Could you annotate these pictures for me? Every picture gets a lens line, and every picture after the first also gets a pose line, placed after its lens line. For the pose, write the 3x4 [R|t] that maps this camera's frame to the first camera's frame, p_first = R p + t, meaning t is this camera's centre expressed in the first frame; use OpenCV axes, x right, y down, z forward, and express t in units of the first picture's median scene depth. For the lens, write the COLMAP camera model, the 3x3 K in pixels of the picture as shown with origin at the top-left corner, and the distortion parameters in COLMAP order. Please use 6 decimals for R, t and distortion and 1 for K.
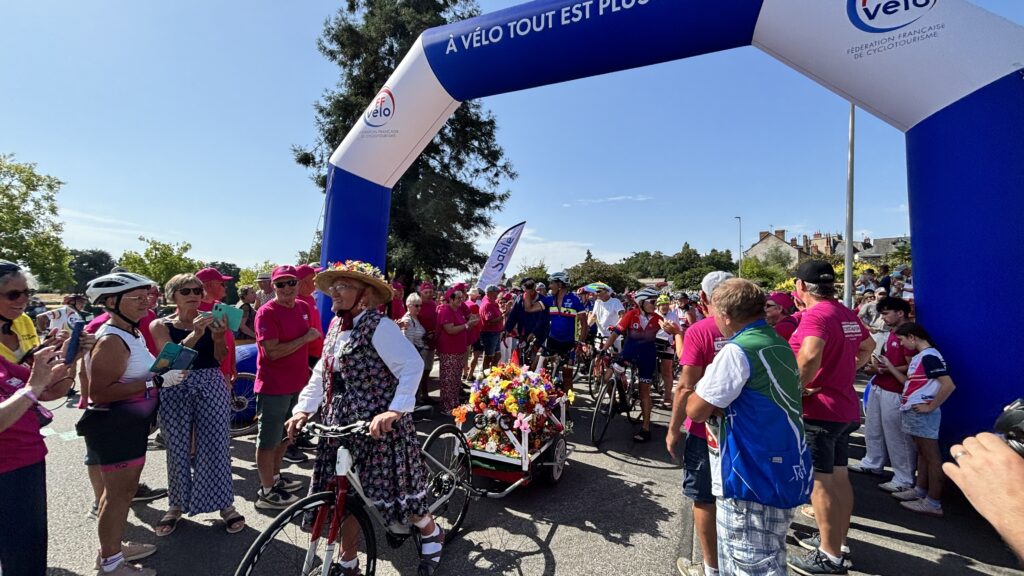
lens RADIAL K [[409.0, 0, 502.3], [0, 409.0, 292.5], [0, 0, 1]] dist [0.000521, -0.000456]
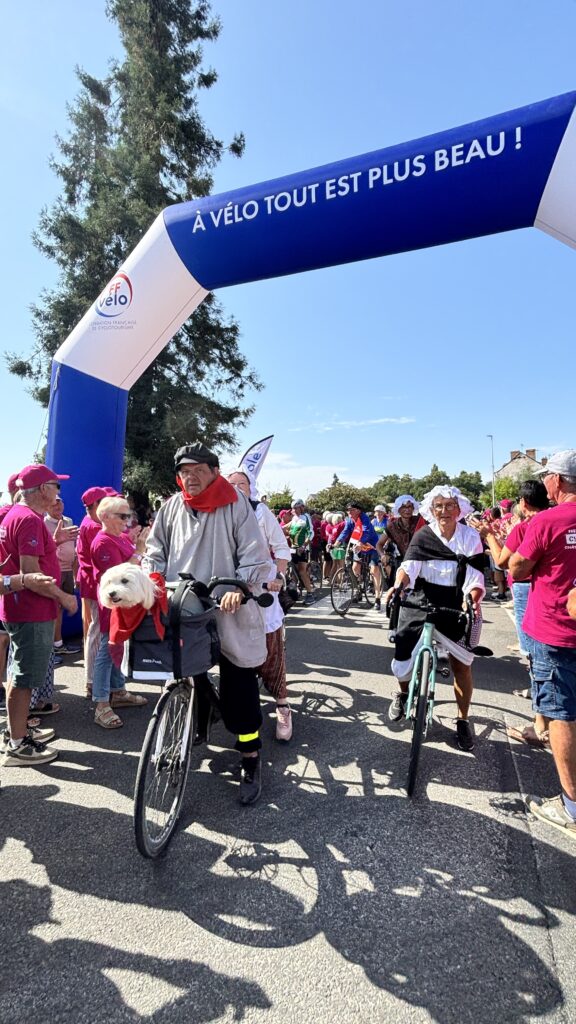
lens RADIAL K [[441.7, 0, 278.2], [0, 441.7, 514.6], [0, 0, 1]] dist [0.004029, 0.000703]
pose [[0.996573, -0.022624, 0.079565, -0.015189], [0.023828, 0.999615, -0.014222, 0.011296], [-0.079213, 0.016069, 0.996728, 0.019966]]
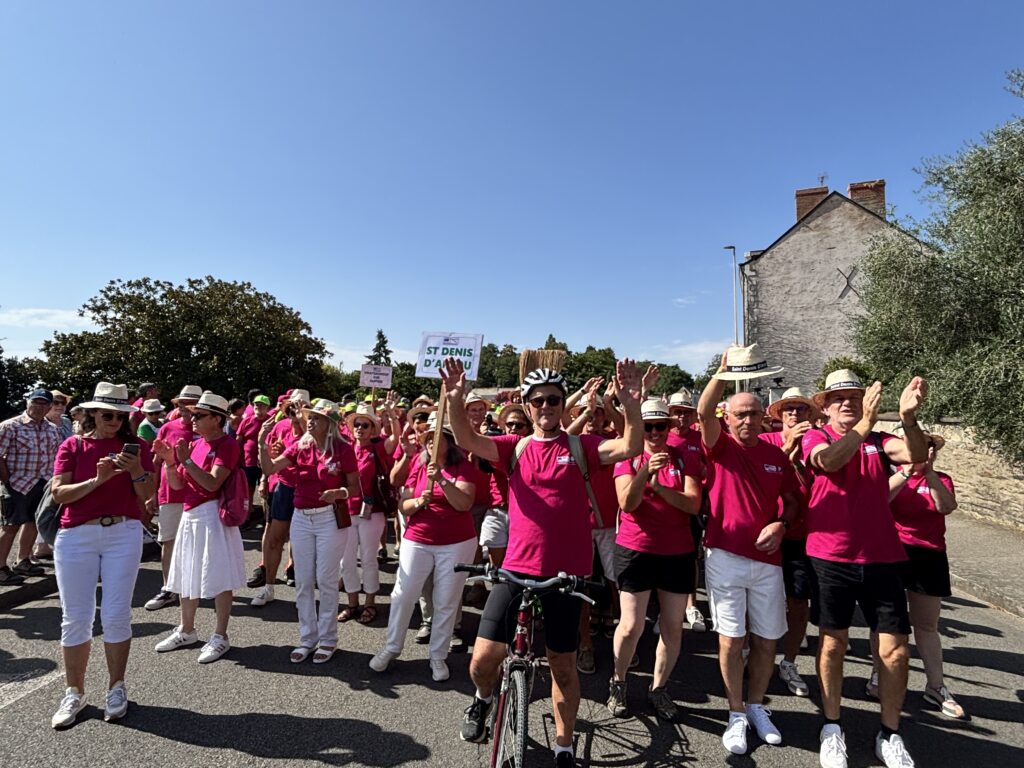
lens RADIAL K [[568.1, 0, 511.7], [0, 568.1, 384.1], [0, 0, 1]] dist [-0.000071, -0.000003]
pose [[0.939039, 0.017272, 0.343378, 1.258928], [-0.000199, 0.998765, -0.049693, -0.006641], [-0.343812, 0.046595, 0.937882, 2.772723]]
